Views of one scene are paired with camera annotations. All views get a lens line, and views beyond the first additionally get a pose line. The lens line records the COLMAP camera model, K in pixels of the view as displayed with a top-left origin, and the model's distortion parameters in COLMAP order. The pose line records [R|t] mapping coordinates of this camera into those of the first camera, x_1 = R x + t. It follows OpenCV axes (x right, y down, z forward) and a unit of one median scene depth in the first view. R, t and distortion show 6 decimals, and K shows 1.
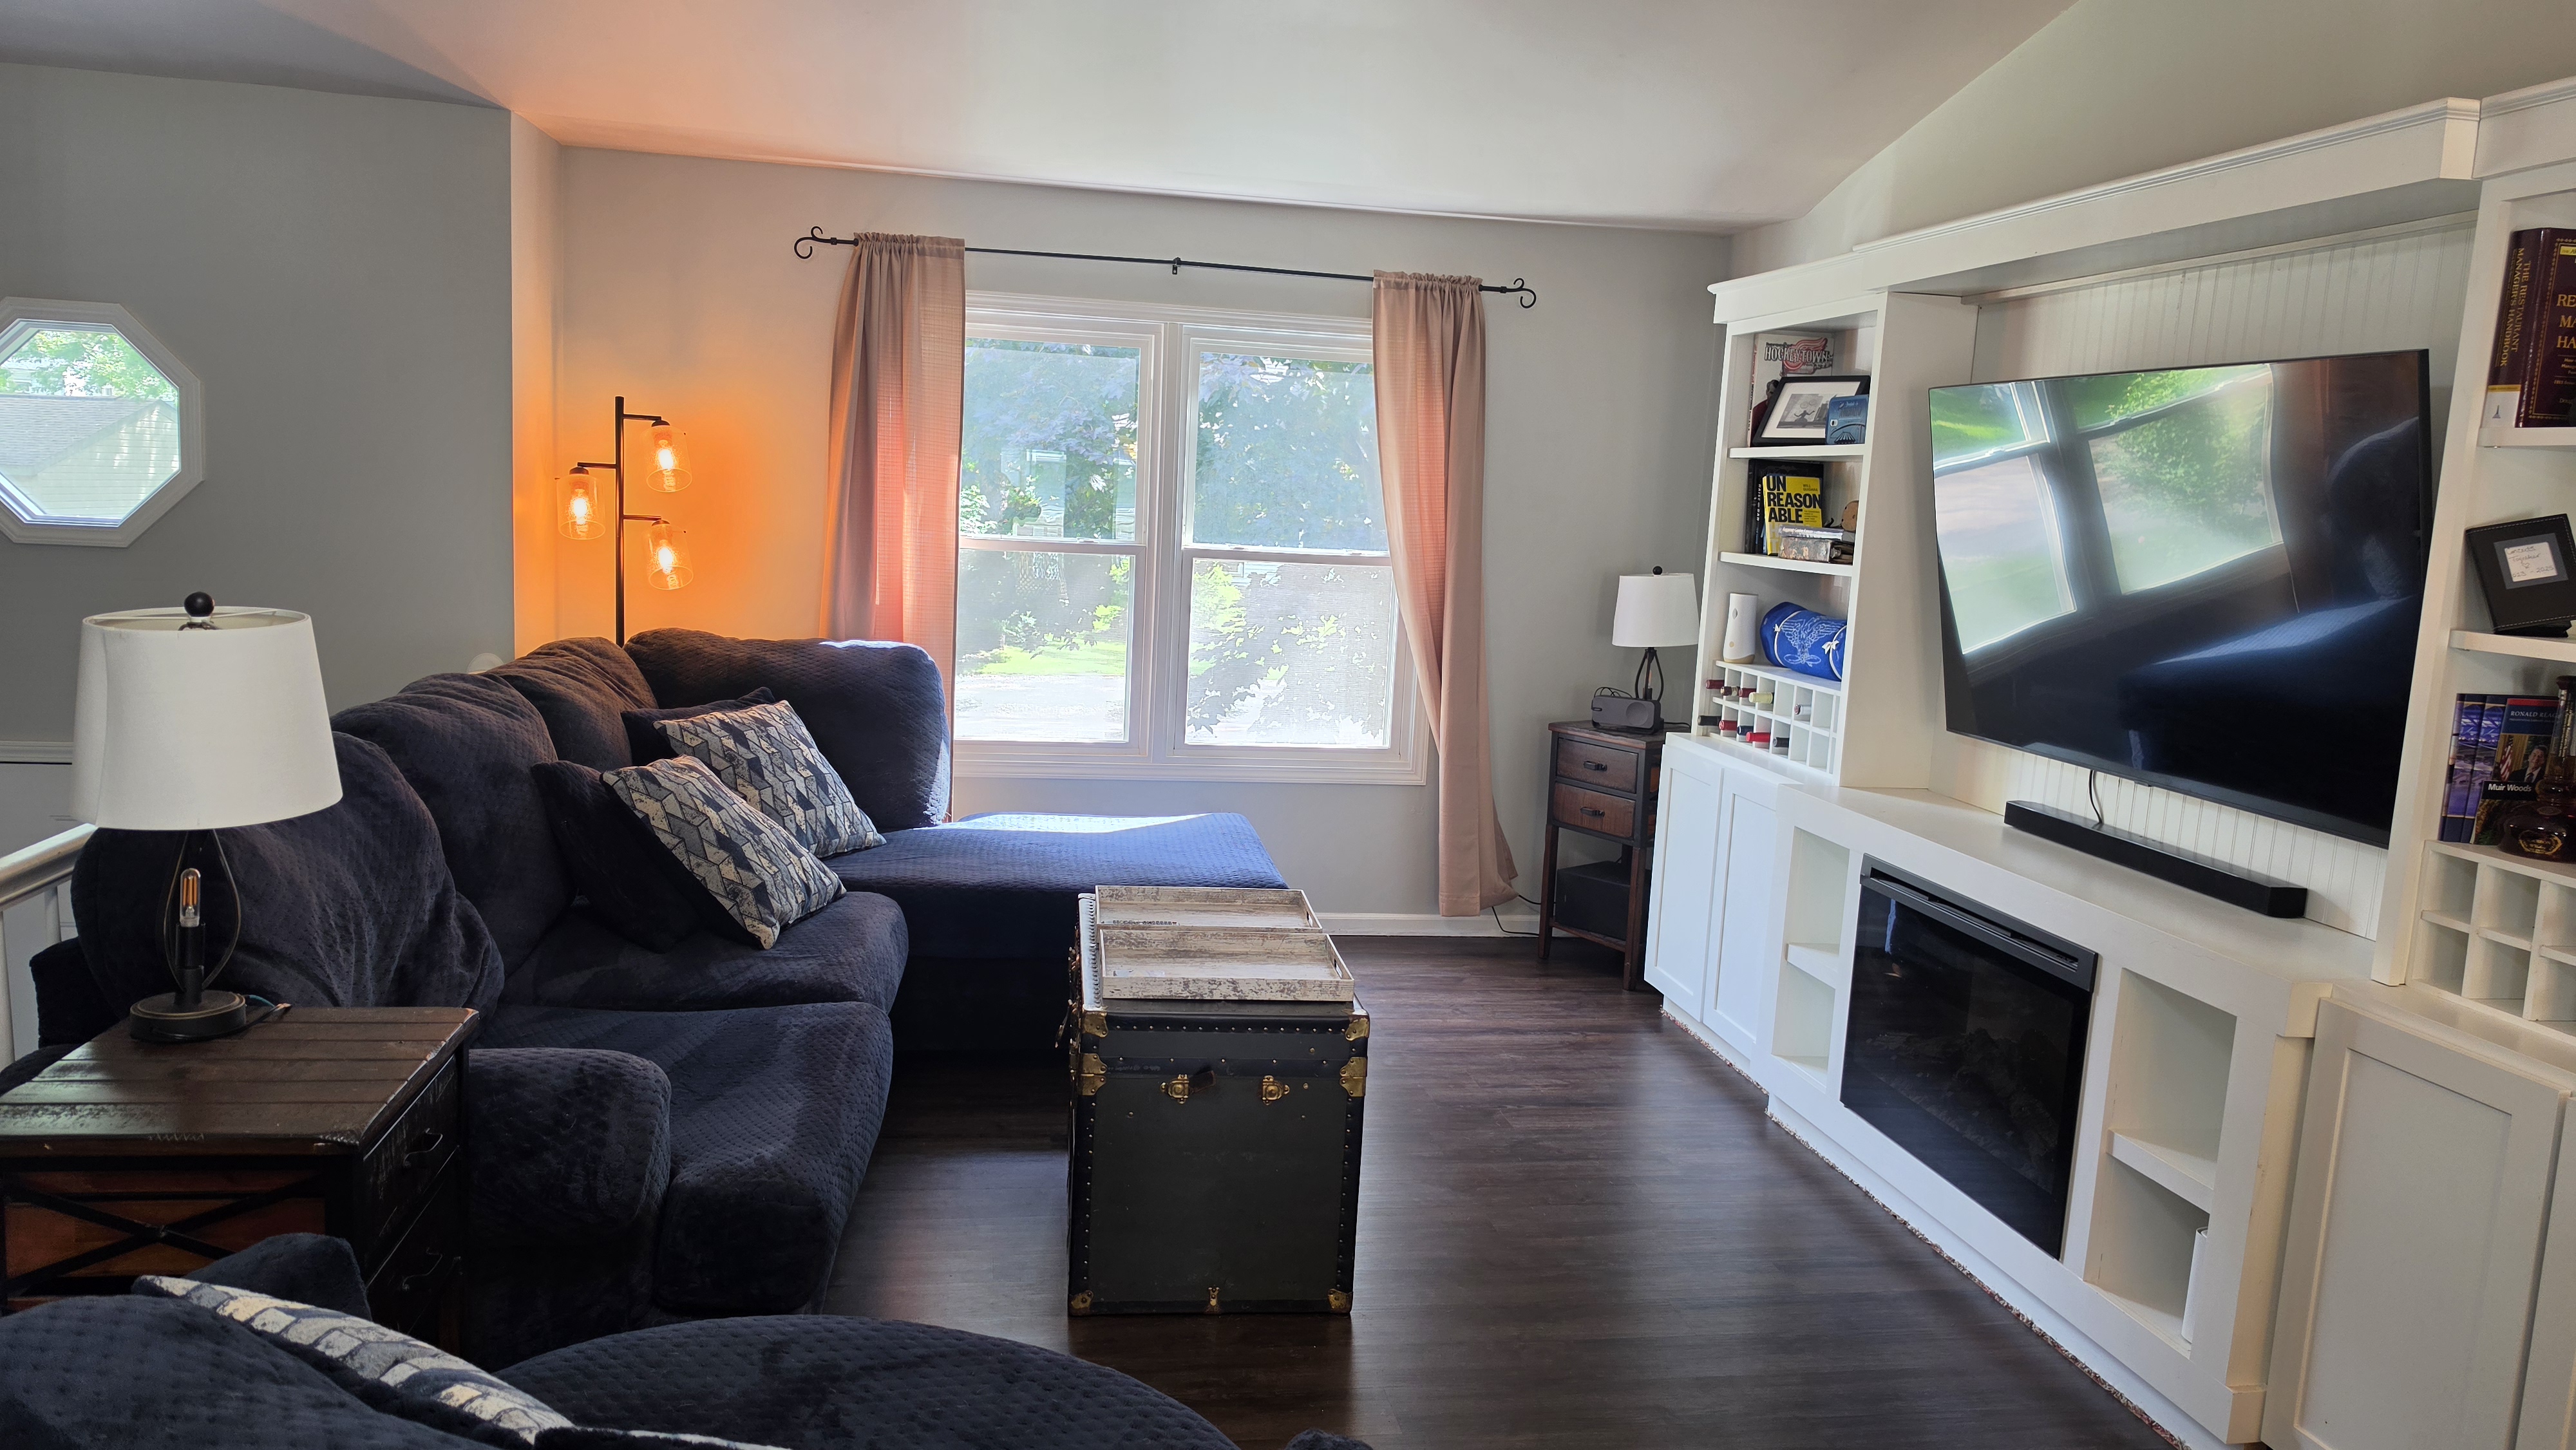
lens RADIAL K [[1777.6, 0, 1296.4], [0, 1777.6, 718.4], [0, 0, 1]] dist [0.074618, -0.077504]
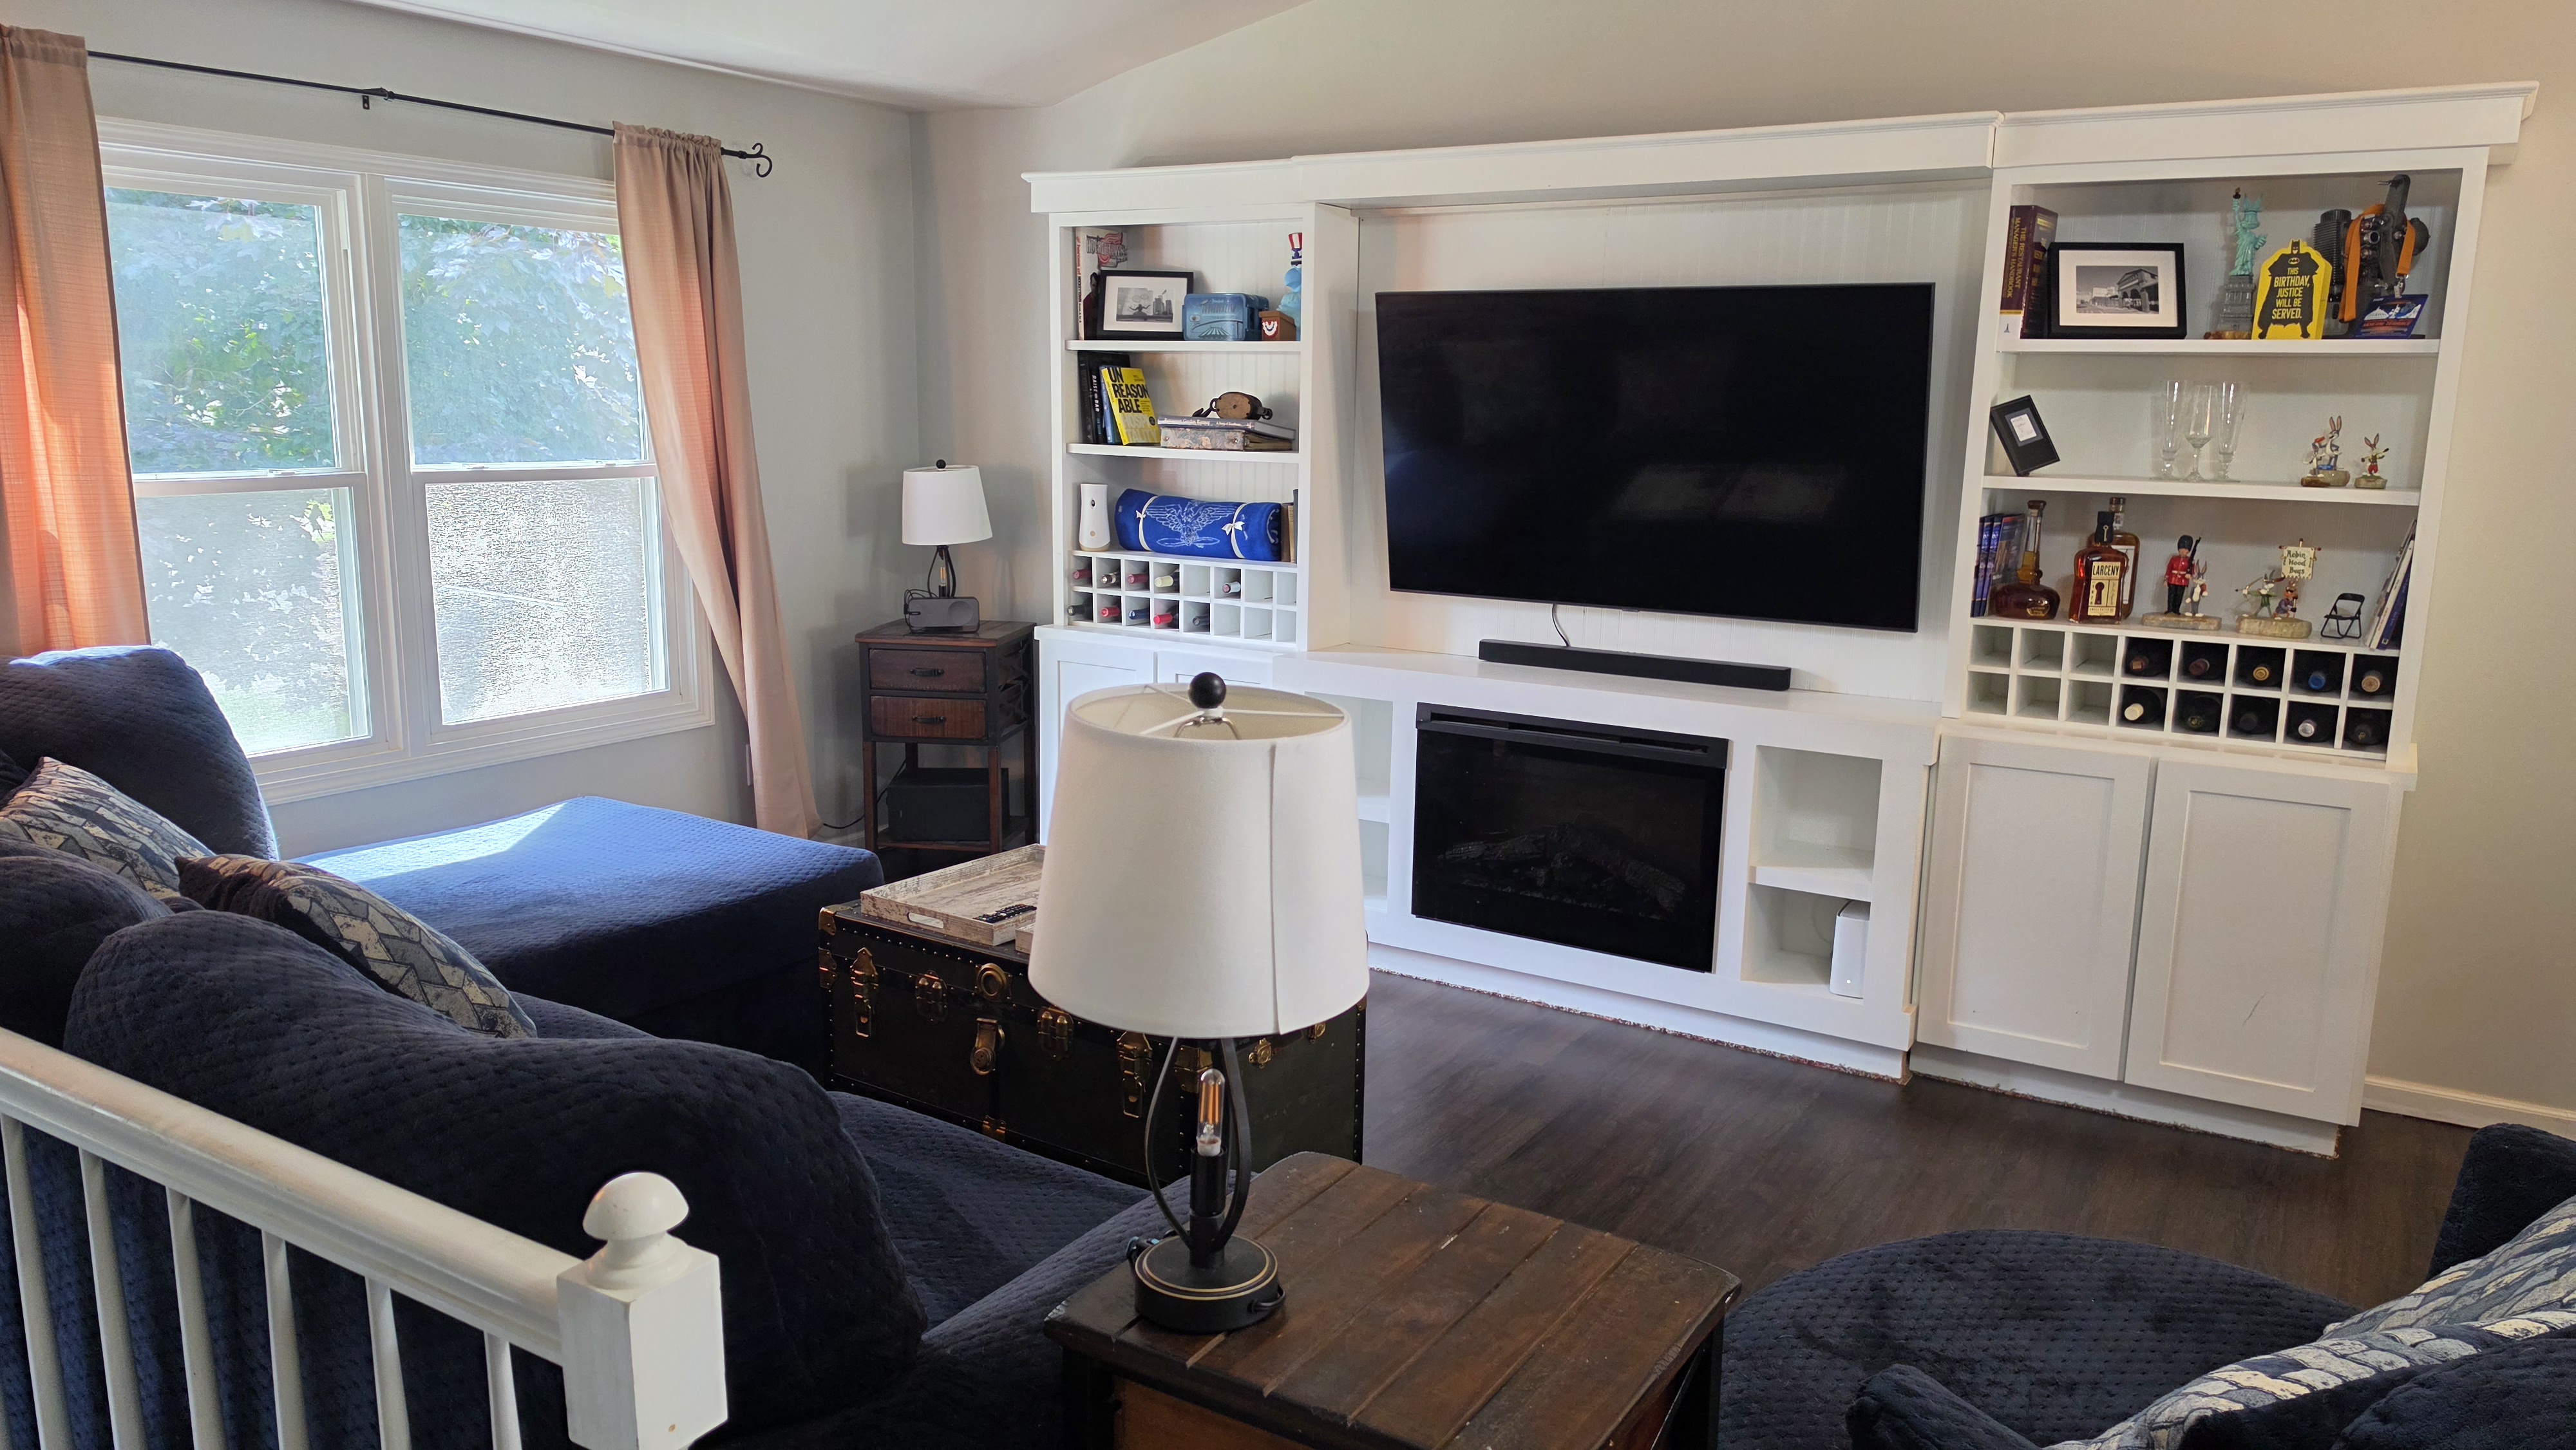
lens RADIAL K [[1777.6, 0, 1313.5], [0, 1777.6, 726.4], [0, 0, 1]] dist [0.074618, -0.077504]
pose [[0.662714, -0.175030, 0.728131, -0.445433], [0.112823, 0.984541, 0.133979, -0.055776], [-0.740325, -0.006640, 0.672216, 0.214714]]
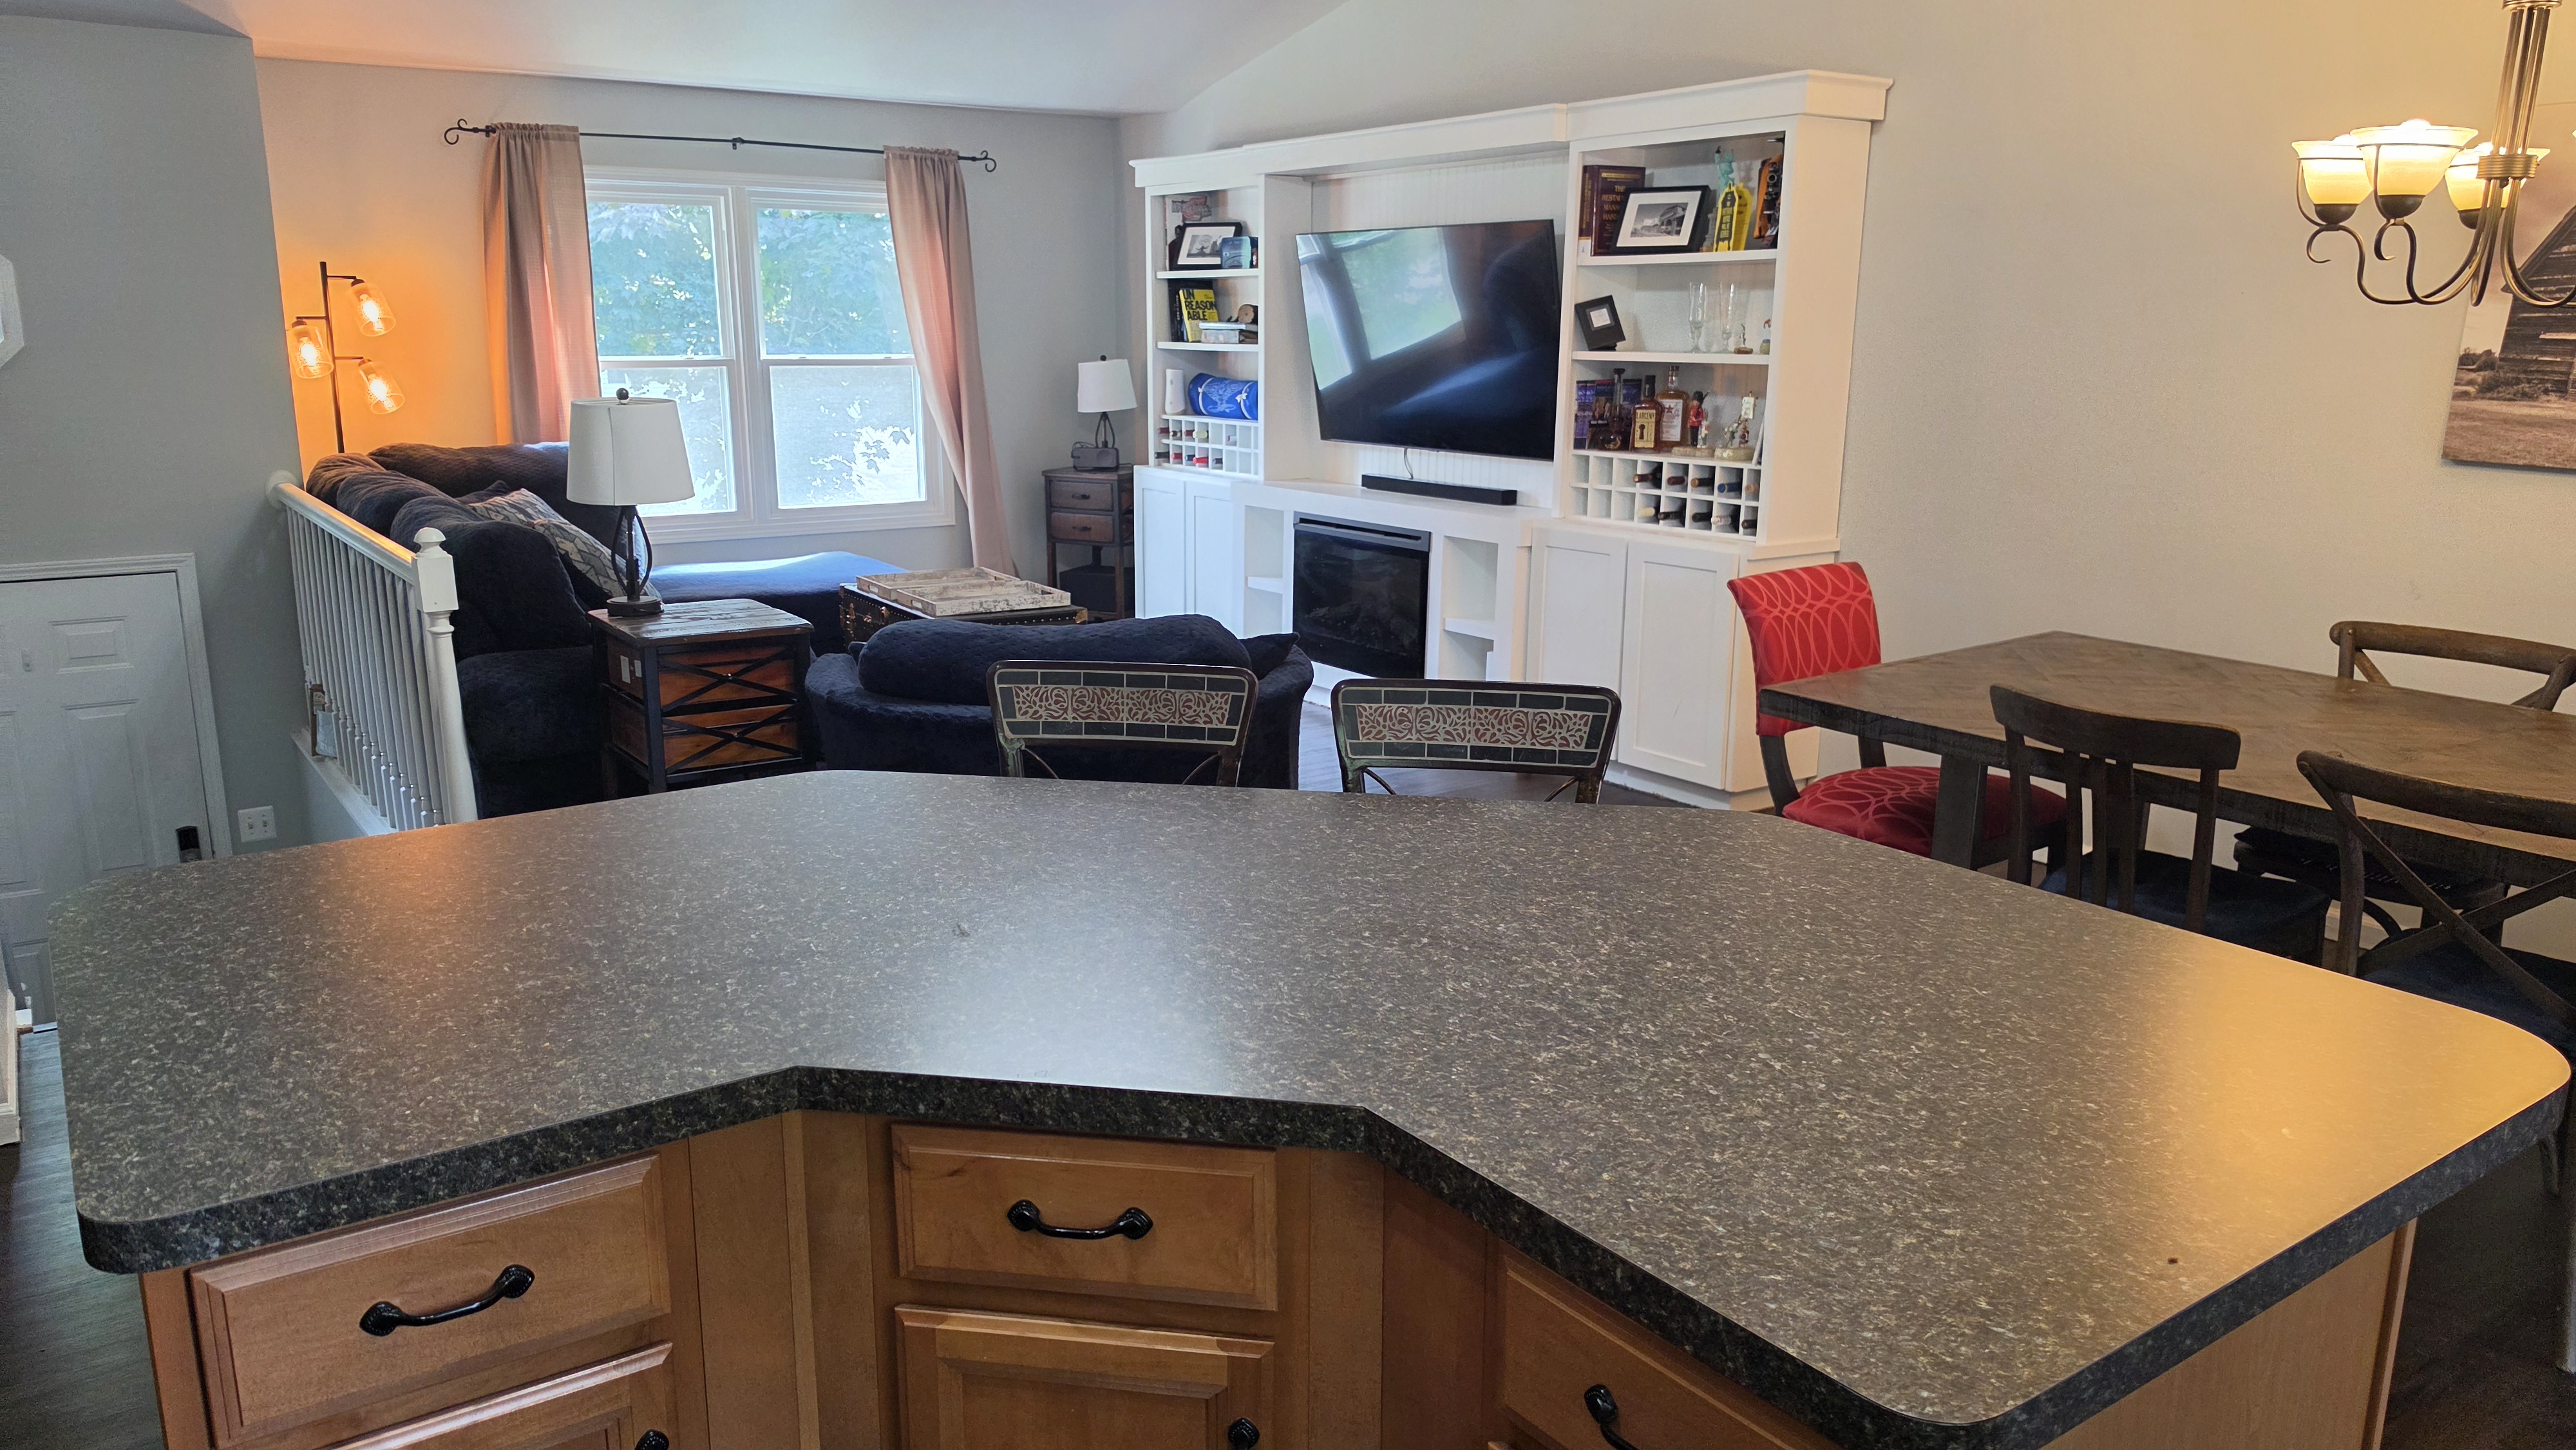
lens RADIAL K [[1777.6, 0, 1271.5], [0, 1777.6, 740.7], [0, 0, 1]] dist [0.074618, -0.077504]
pose [[0.907520, -0.142975, 0.394926, -0.329099], [0.097185, 0.986242, 0.133723, 0.049018], [-0.408611, -0.082975, 0.908929, -0.460083]]
